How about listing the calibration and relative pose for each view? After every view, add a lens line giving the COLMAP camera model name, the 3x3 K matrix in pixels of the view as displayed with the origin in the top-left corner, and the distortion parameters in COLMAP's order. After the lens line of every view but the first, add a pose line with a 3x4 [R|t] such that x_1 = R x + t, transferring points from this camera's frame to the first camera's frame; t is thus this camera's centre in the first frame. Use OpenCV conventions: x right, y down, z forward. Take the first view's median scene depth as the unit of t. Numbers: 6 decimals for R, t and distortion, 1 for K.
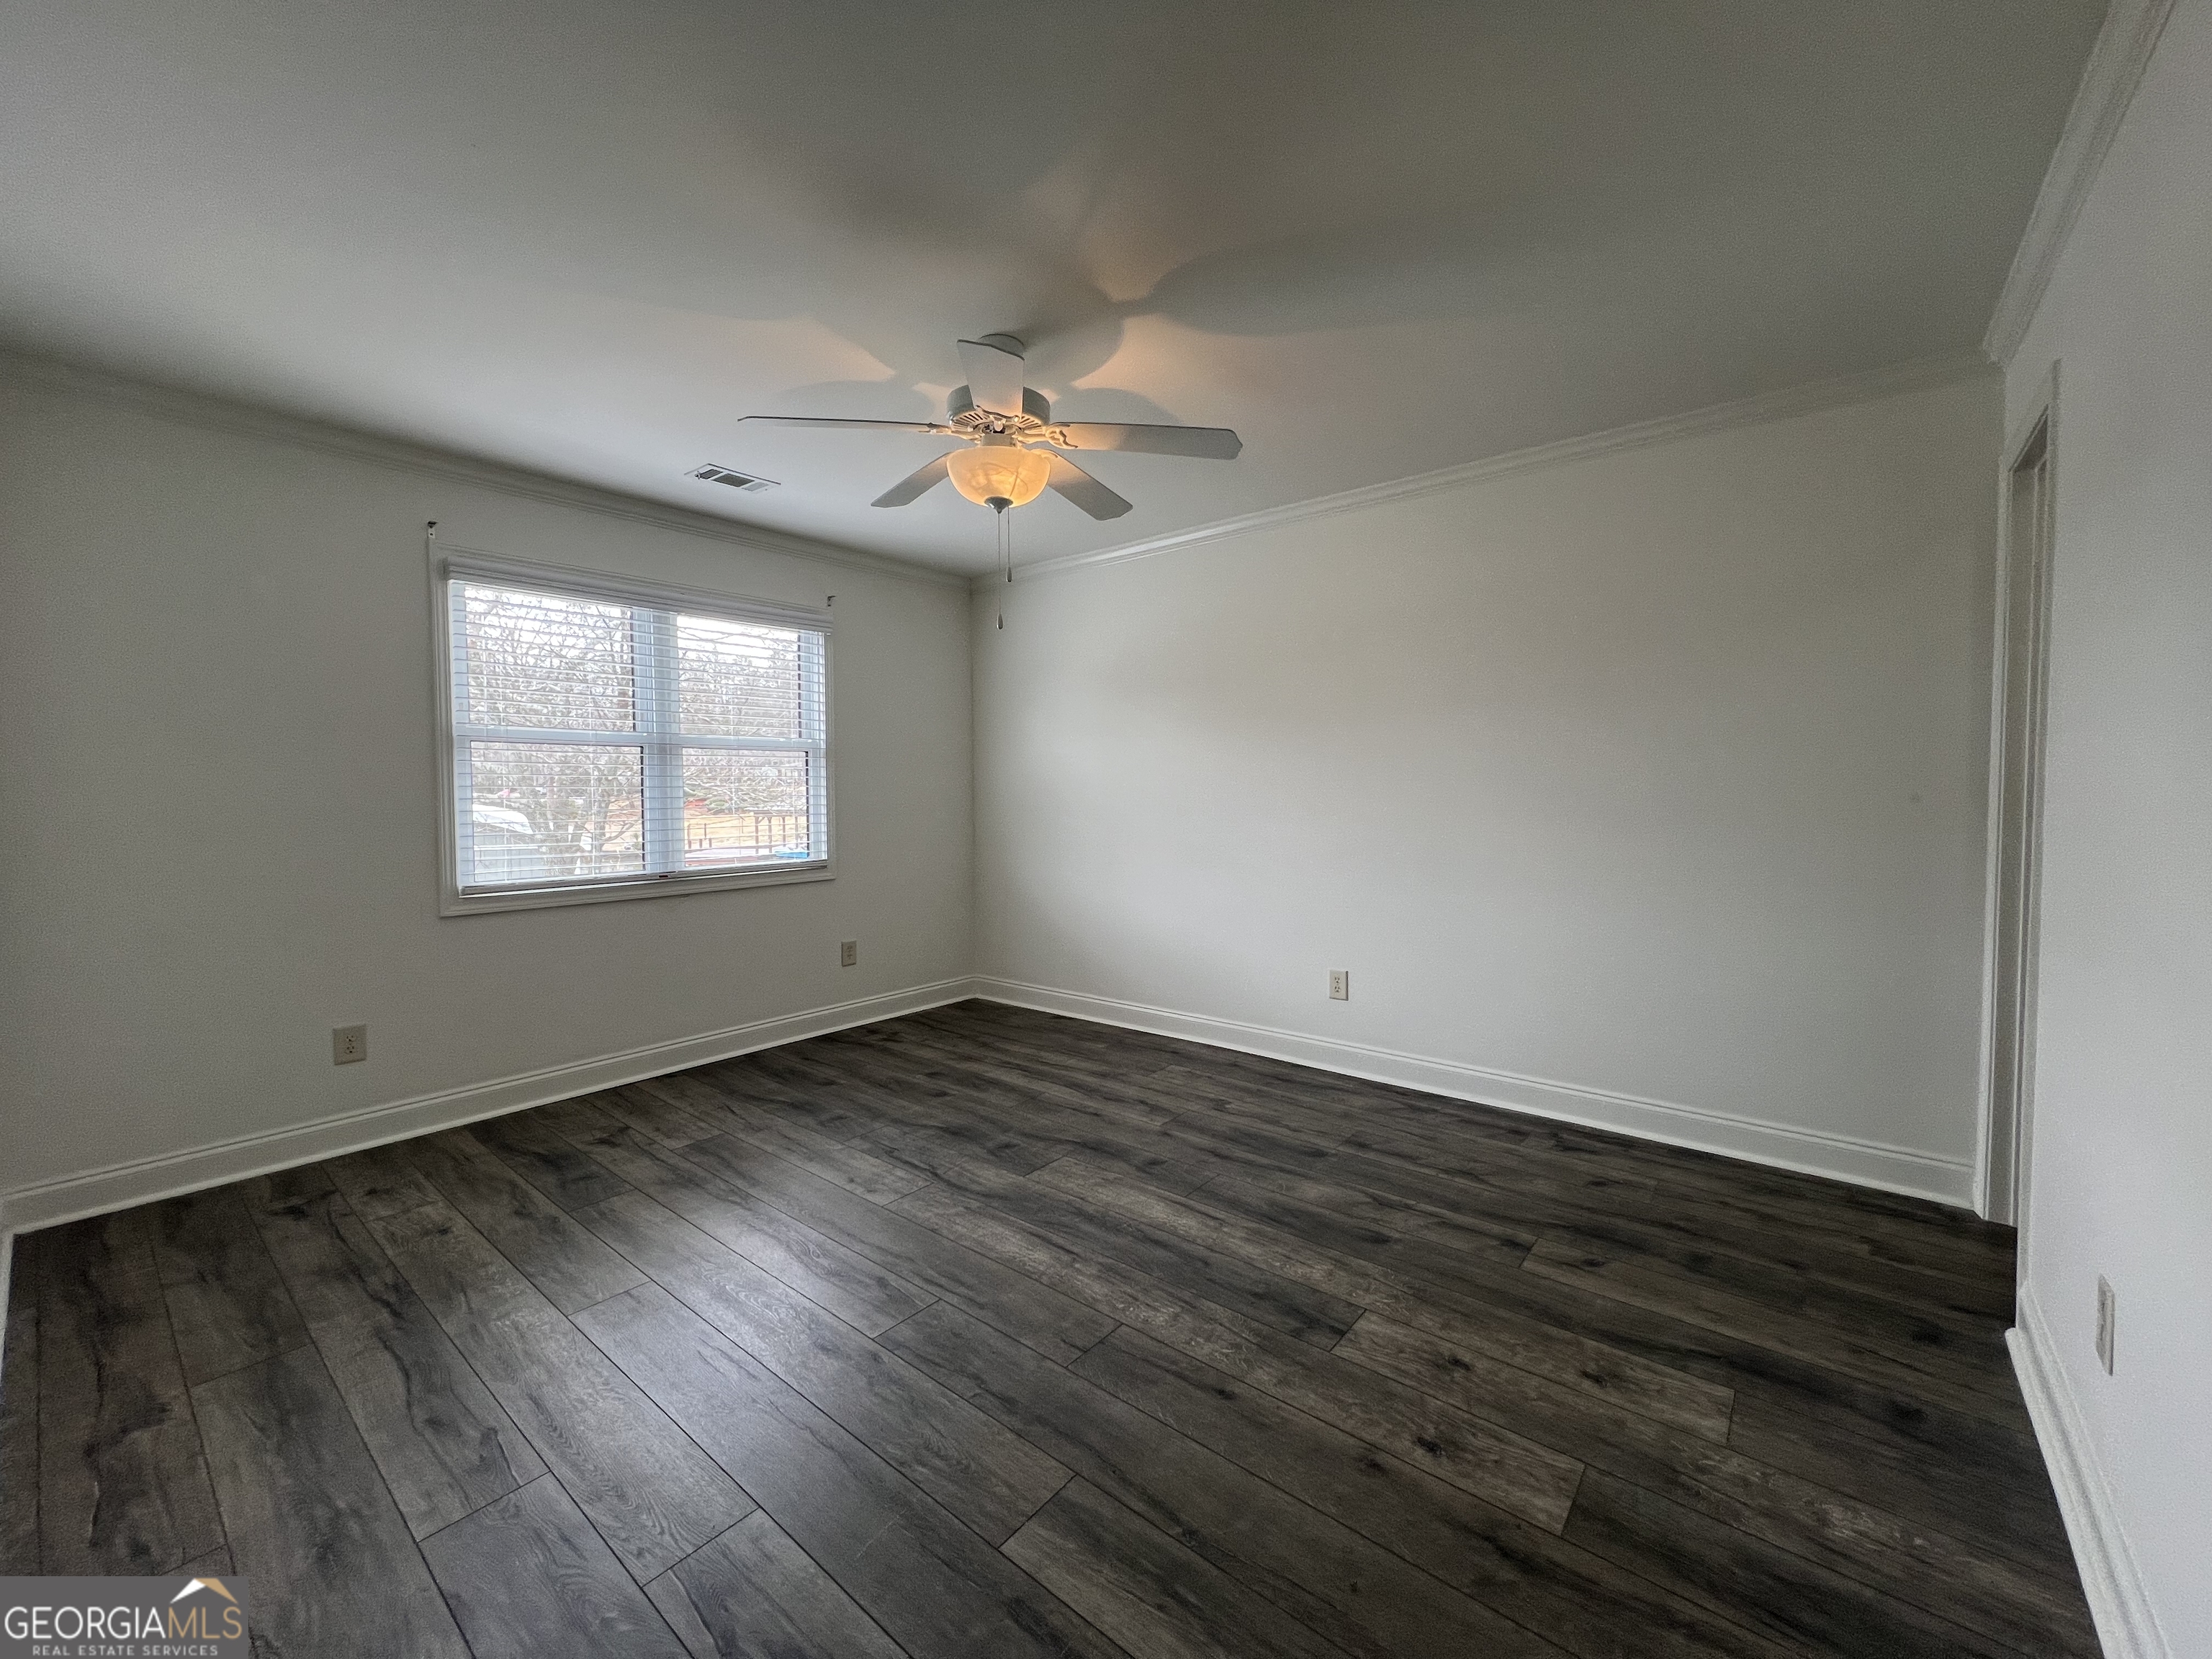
lens RADIAL K [[880.5, 0, 1106.1], [0, 880.5, 823.9], [0, 0, 1]] dist [0.002516, -0.000028]
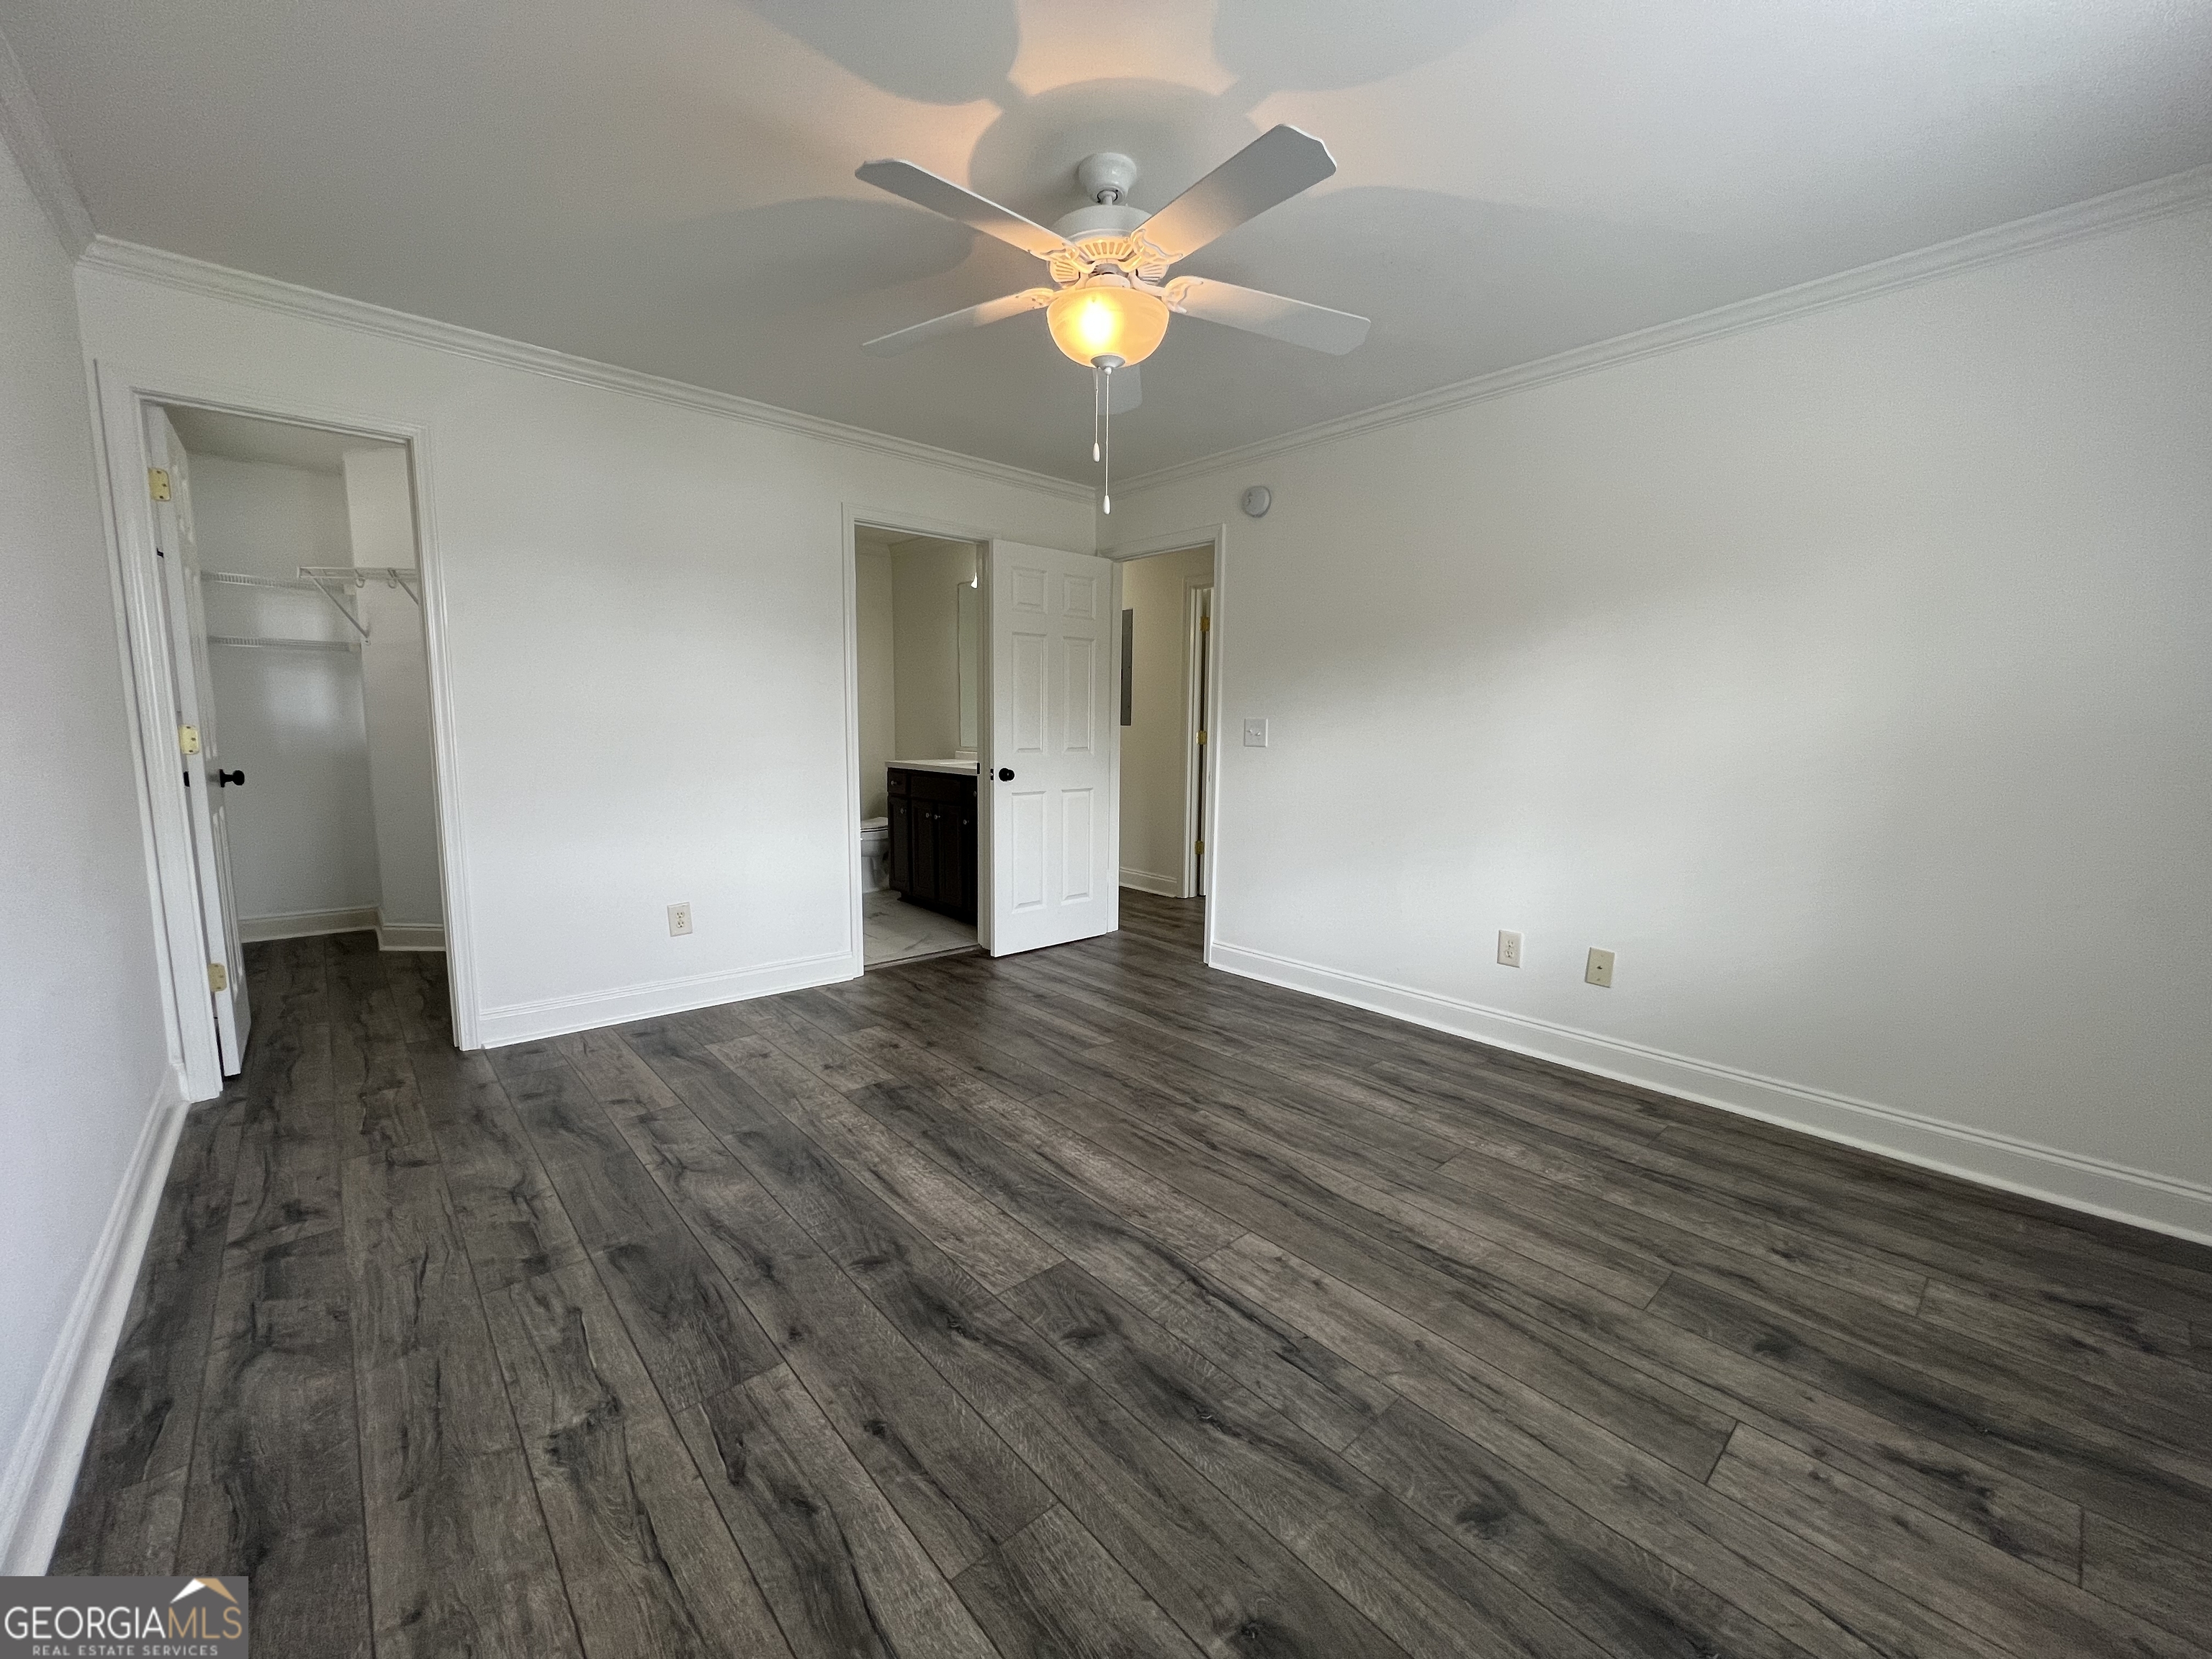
lens RADIAL K [[880.5, 0, 1106.3], [0, 880.5, 827.1], [0, 0, 1]] dist [0.002516, -0.000028]
pose [[-0.988488, -0.023058, 0.149533, -0.224328], [0.001993, 0.986249, 0.165253, -0.054797], [-0.151287, 0.163649, -0.974849, 1.647831]]
